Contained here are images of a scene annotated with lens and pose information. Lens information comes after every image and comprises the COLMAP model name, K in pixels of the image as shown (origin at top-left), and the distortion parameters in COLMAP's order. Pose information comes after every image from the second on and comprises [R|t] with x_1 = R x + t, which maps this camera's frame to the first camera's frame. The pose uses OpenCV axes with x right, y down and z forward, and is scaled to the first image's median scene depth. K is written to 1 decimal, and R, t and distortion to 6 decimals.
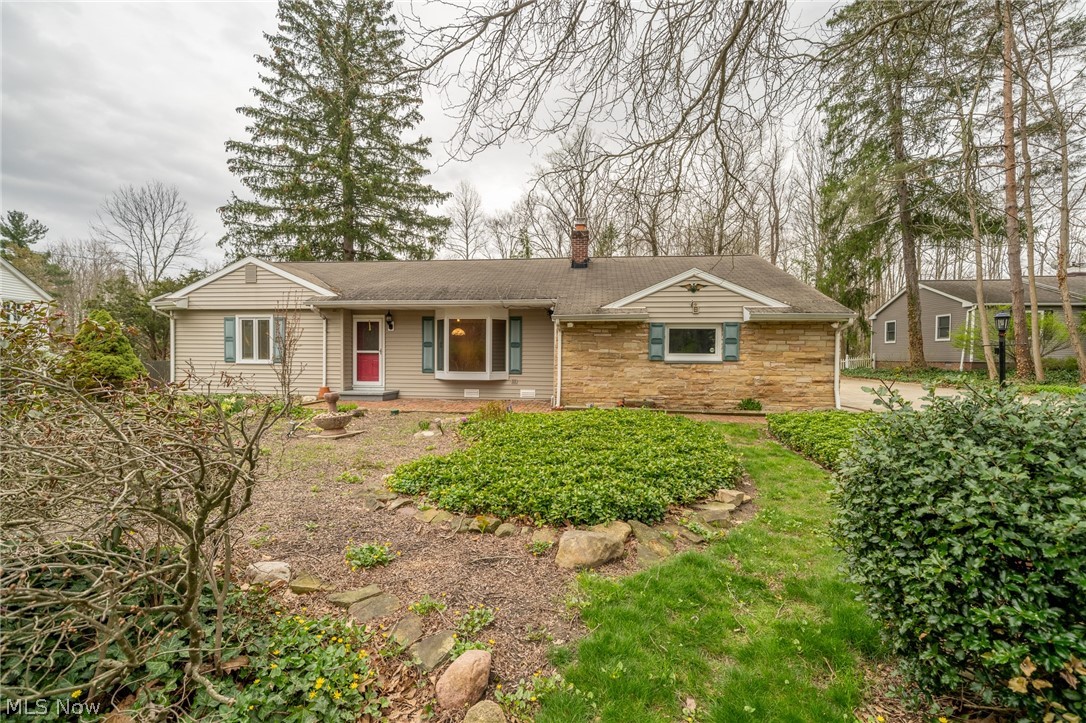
lens RADIAL K [[467.6, 0, 543.0], [0, 467.6, 361.5], [0, 0, 1]] dist [-0.000407, -0.000001]
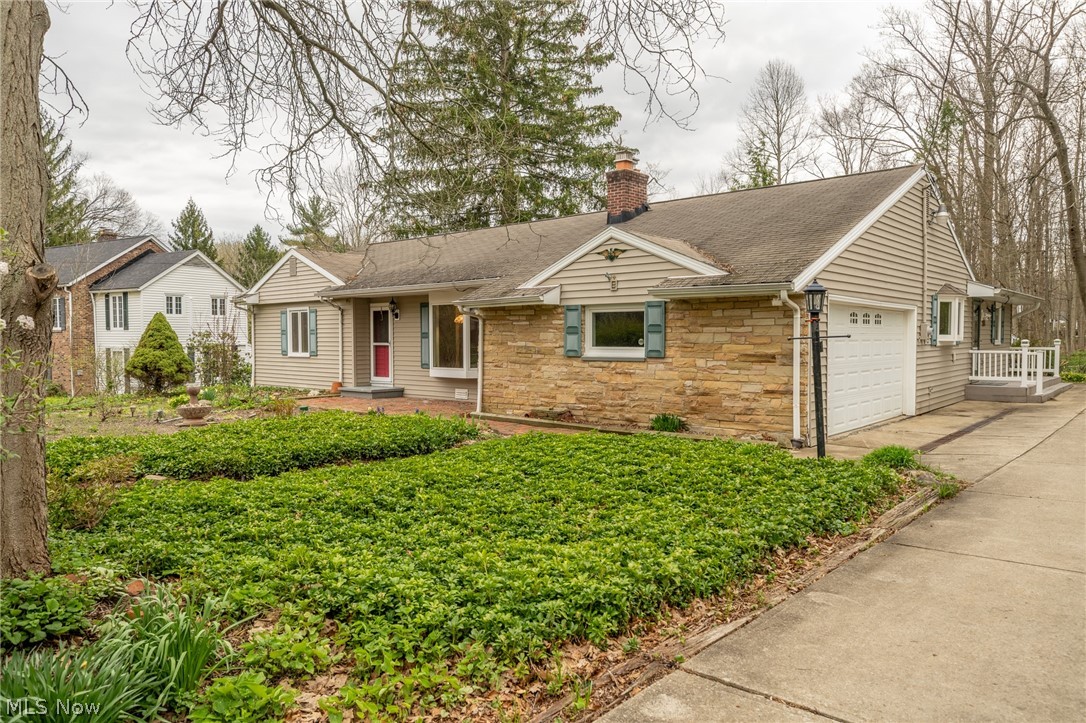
lens RADIAL K [[738.2, 0, 541.0], [0, 738.2, 370.3], [0, 0, 1]] dist [0.001115, -0.001506]
pose [[0.816817, 0.014990, -0.576702, 0.716671], [0.003893, 0.999496, 0.031492, -0.014267], [0.576884, -0.027968, 0.816347, 0.017175]]
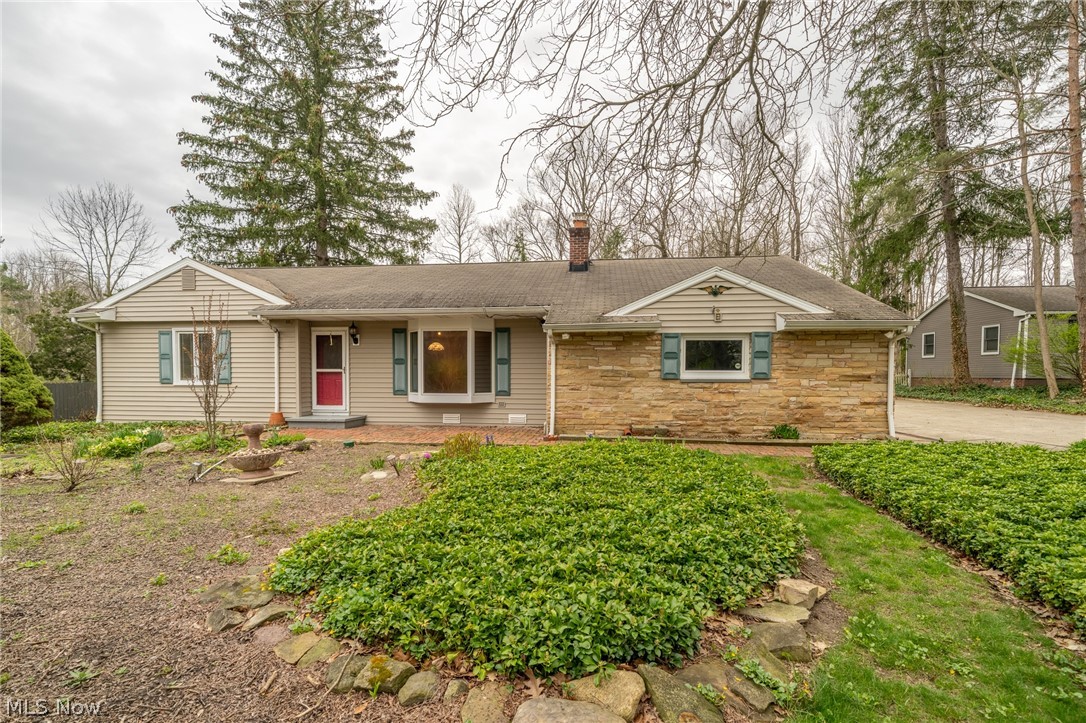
lens RADIAL K [[503.0, 0, 542.7], [0, 503.0, 383.0], [0, 0, 1]] dist [0.002844, 0.000385]
pose [[0.999979, -0.005760, -0.002842, 0.015977], [0.005776, 0.999968, 0.005579, -0.001061], [0.002810, -0.005595, 0.999980, 0.090217]]
